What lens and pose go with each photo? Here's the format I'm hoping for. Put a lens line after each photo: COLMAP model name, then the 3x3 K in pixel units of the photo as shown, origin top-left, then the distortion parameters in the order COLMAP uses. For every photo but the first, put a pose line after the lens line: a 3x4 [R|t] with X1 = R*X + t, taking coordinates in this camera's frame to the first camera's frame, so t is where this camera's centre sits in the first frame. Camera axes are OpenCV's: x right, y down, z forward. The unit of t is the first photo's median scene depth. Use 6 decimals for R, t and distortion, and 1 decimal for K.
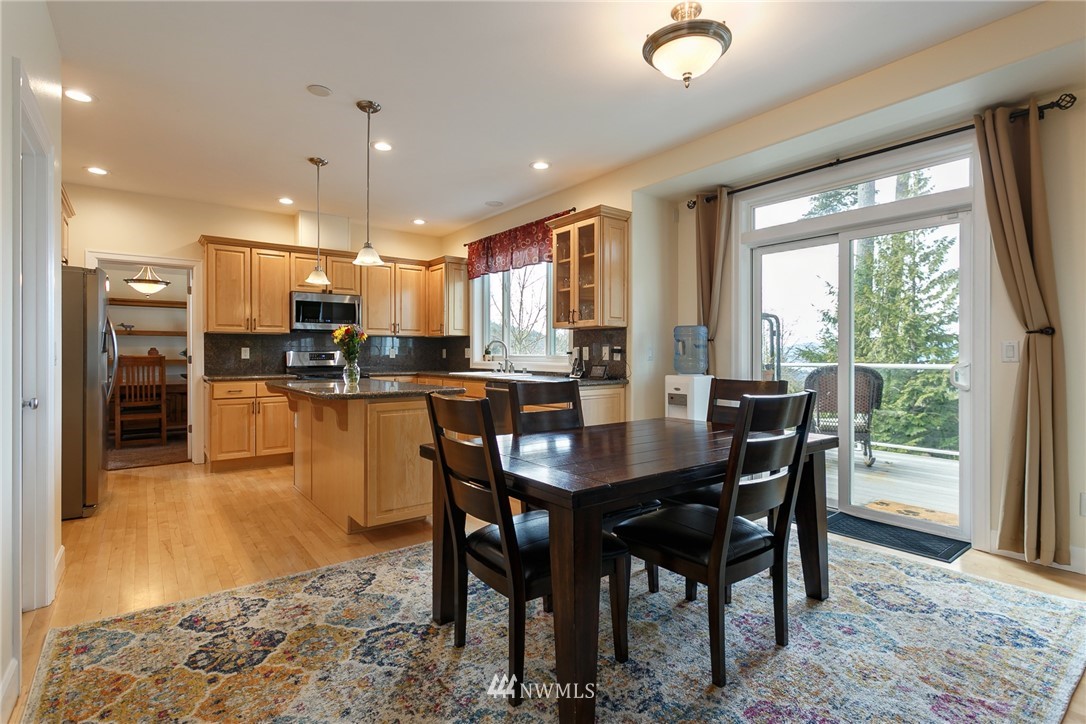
lens RADIAL K [[525.1, 0, 540.8], [0, 525.1, 355.3], [0, 0, 1]] dist [-0.001808, 0.002243]
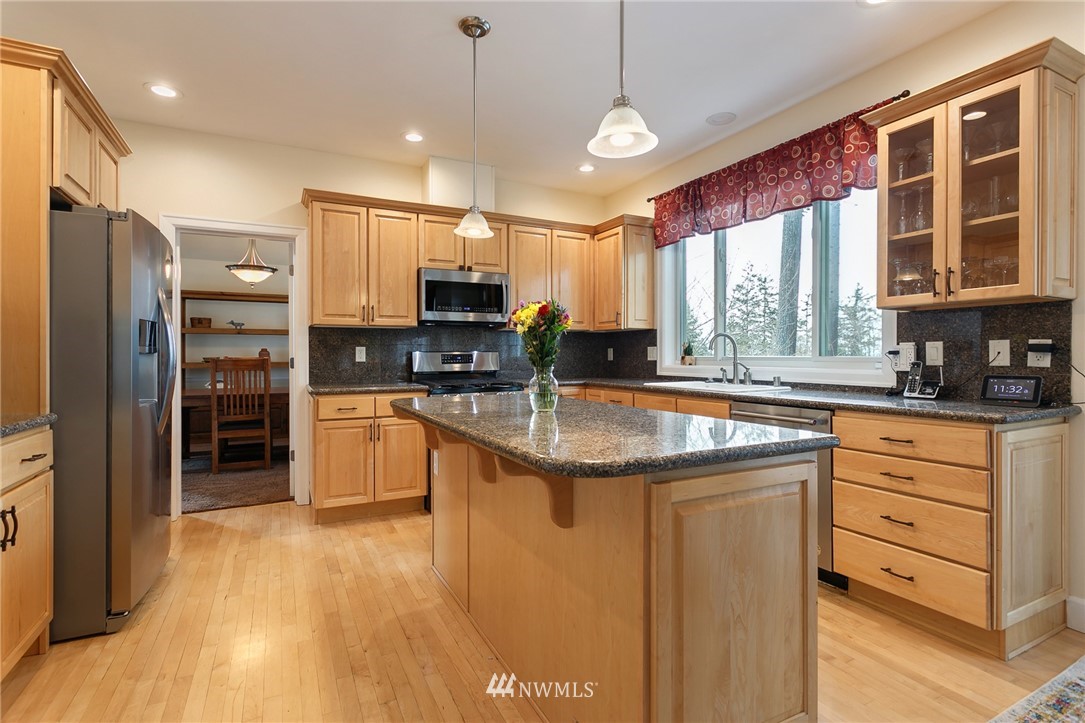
lens RADIAL K [[524.6, 0, 540.3], [0, 524.6, 354.6], [0, 0, 1]] dist [-0.001808, 0.002243]
pose [[0.983495, -0.001420, -0.180929, -0.188861], [0.000869, 0.999995, -0.003126, -0.000961], [0.180933, 0.002917, 0.983491, 0.334779]]
